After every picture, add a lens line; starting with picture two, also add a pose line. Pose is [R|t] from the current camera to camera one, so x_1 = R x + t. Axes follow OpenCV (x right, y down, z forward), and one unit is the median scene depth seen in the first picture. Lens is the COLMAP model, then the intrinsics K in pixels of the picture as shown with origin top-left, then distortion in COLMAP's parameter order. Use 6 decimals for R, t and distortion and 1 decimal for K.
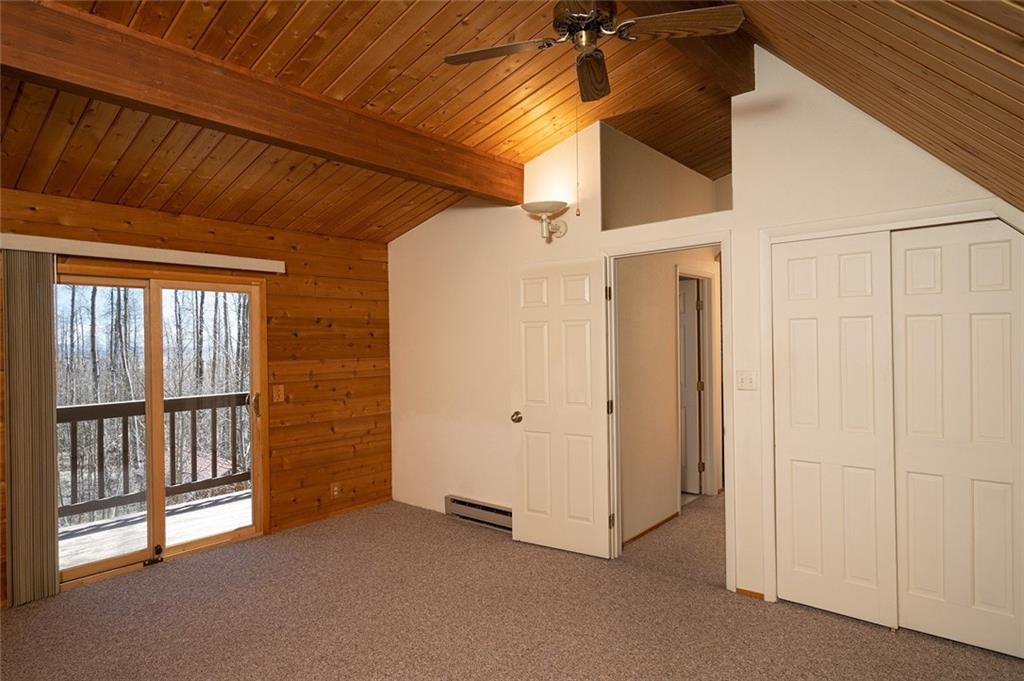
lens RADIAL K [[570.3, 0, 512.0], [0, 570.3, 340.5], [0, 0, 1]] dist [-0.004179, -0.000918]
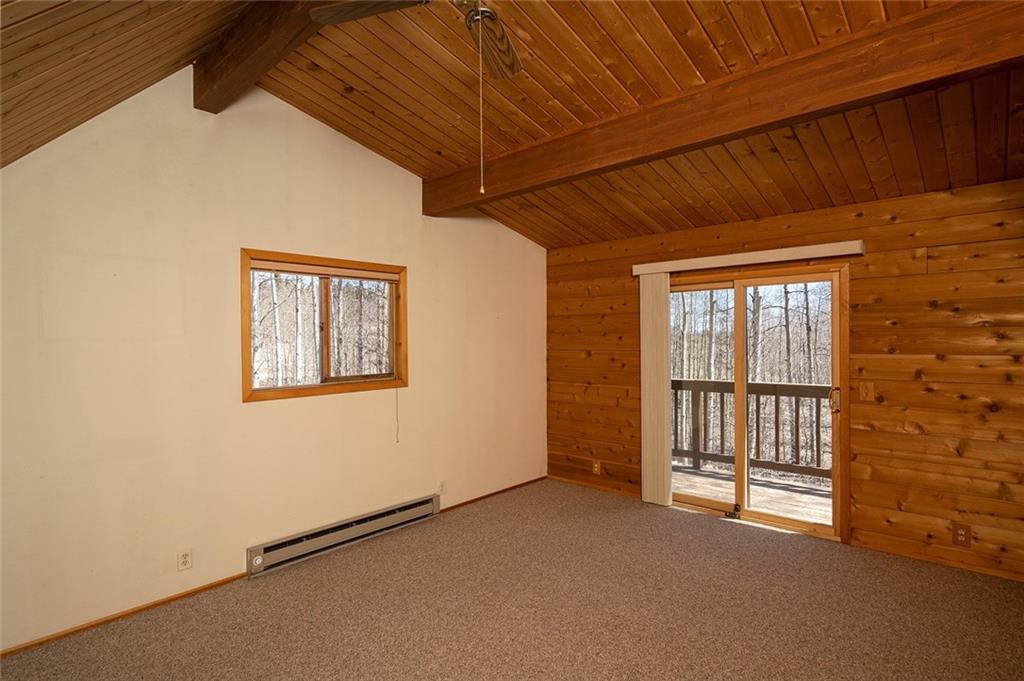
lens RADIAL K [[523.3, 0, 512.0], [0, 523.3, 340.5], [0, 0, 1]] dist [0.000262, -0.000161]
pose [[-0.032723, 0.016158, -0.999334, 0.439942], [0.013757, 0.999782, 0.015715, -0.004983], [0.999370, -0.013234, -0.032938, 0.522467]]
